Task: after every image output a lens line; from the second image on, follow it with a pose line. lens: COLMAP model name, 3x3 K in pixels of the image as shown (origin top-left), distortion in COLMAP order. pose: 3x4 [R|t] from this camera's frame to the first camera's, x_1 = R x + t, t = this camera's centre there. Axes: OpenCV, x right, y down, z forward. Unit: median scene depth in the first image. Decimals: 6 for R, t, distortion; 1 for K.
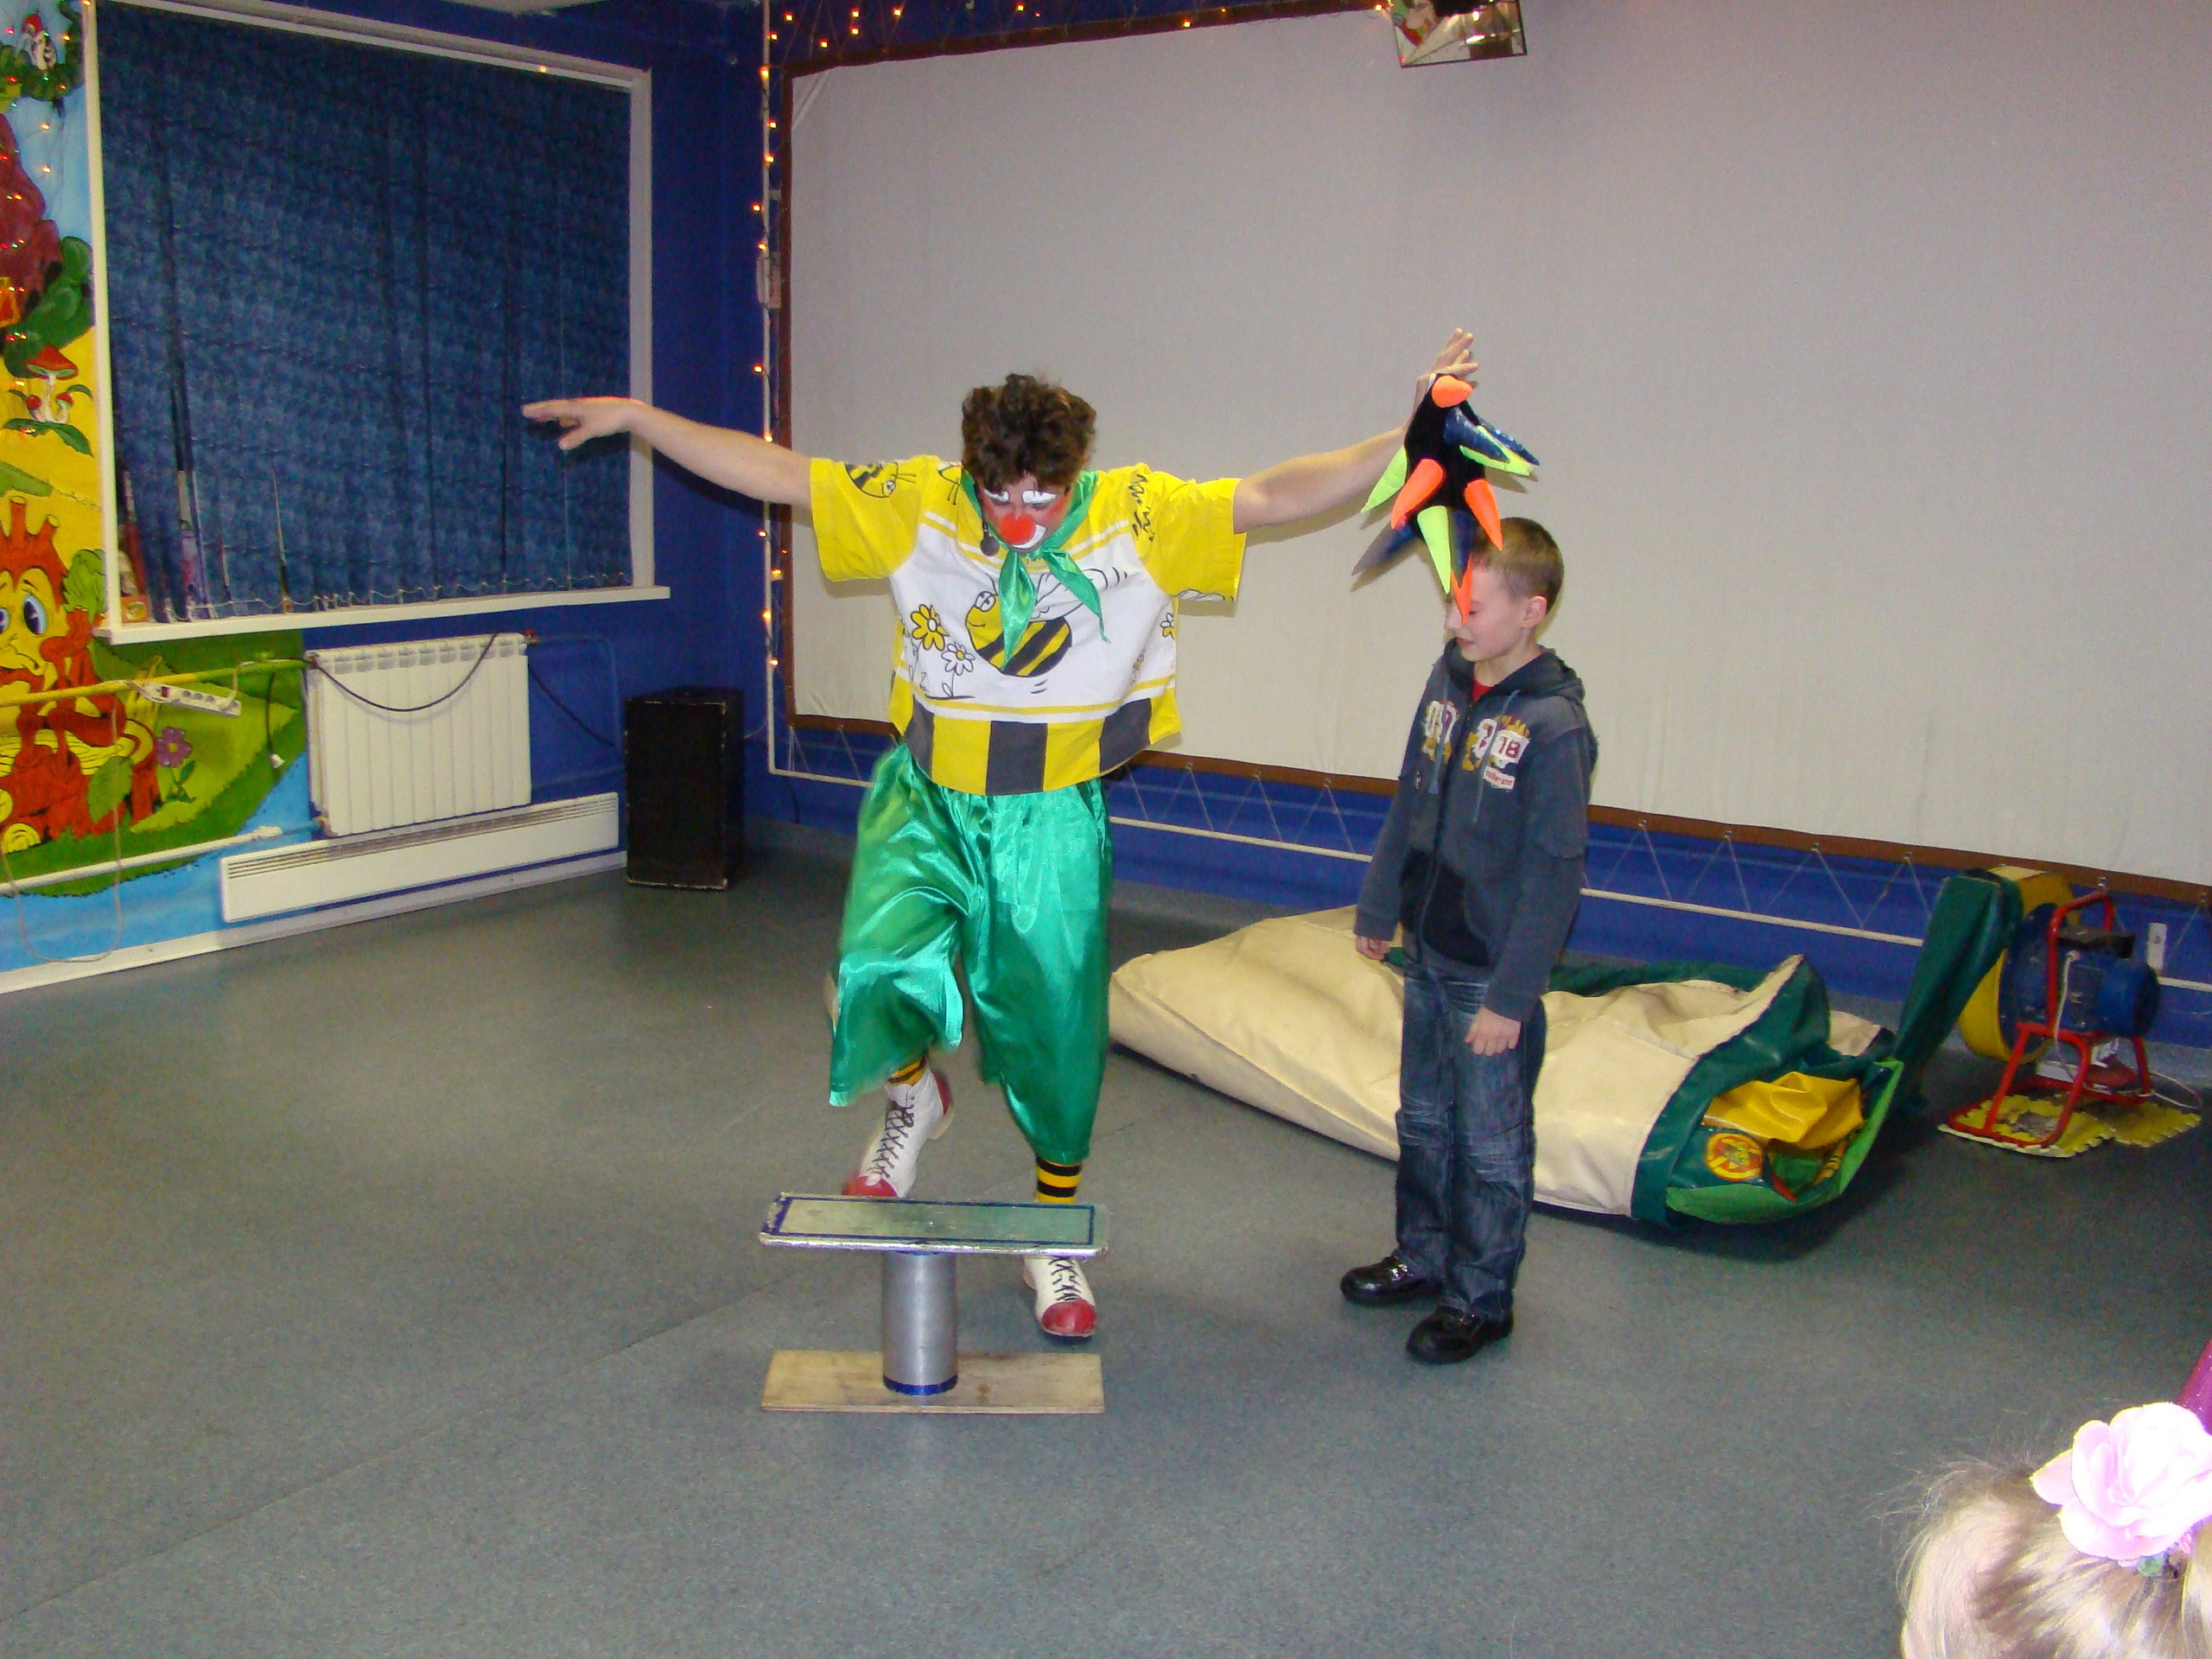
lens RADIAL K [[2190.6, 0, 1083.9], [0, 2190.6, 793.4], [0, 0, 1]] dist [-0.112707, 0.000000]
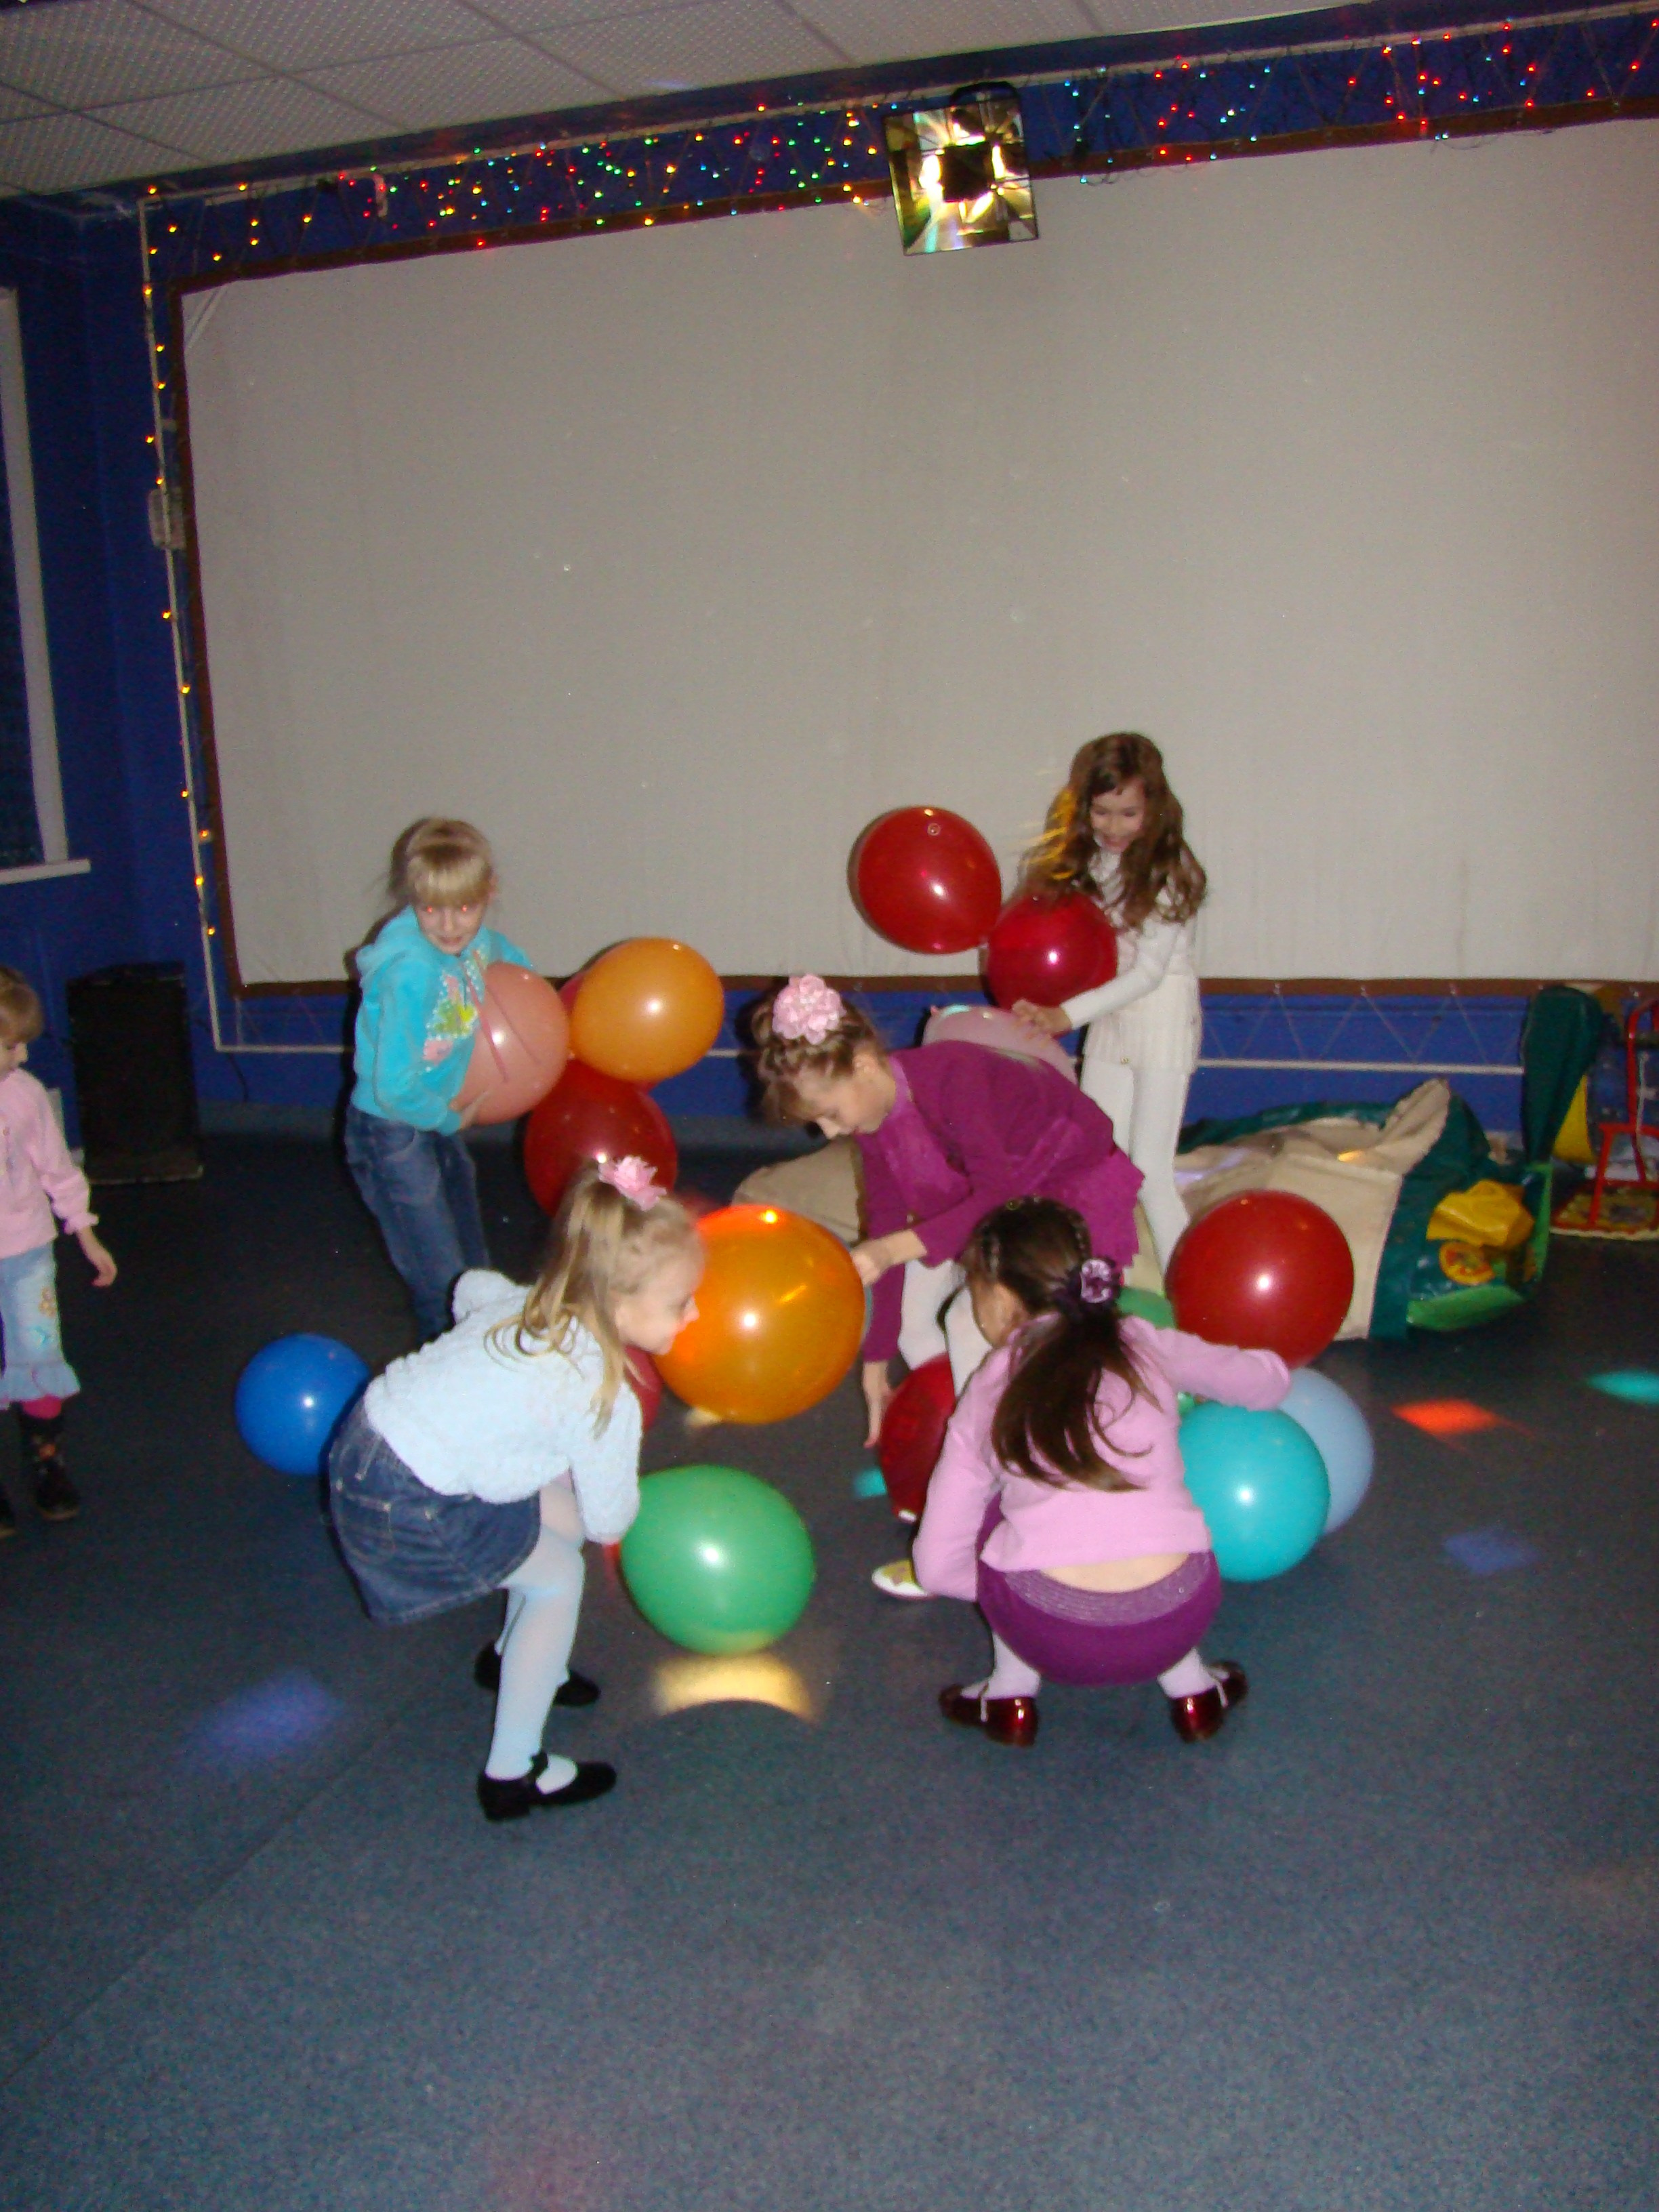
lens RADIAL K [[2190.6, 0, 857.0], [0, 2190.6, 1147.0], [0, 0, 1]] dist [-0.112707, 0.000000]
pose [[0.949770, -0.120426, 0.288851, -0.178096], [0.109323, 0.992520, 0.054334, 0.012635], [-0.293233, -0.020027, 0.955831, 0.042524]]
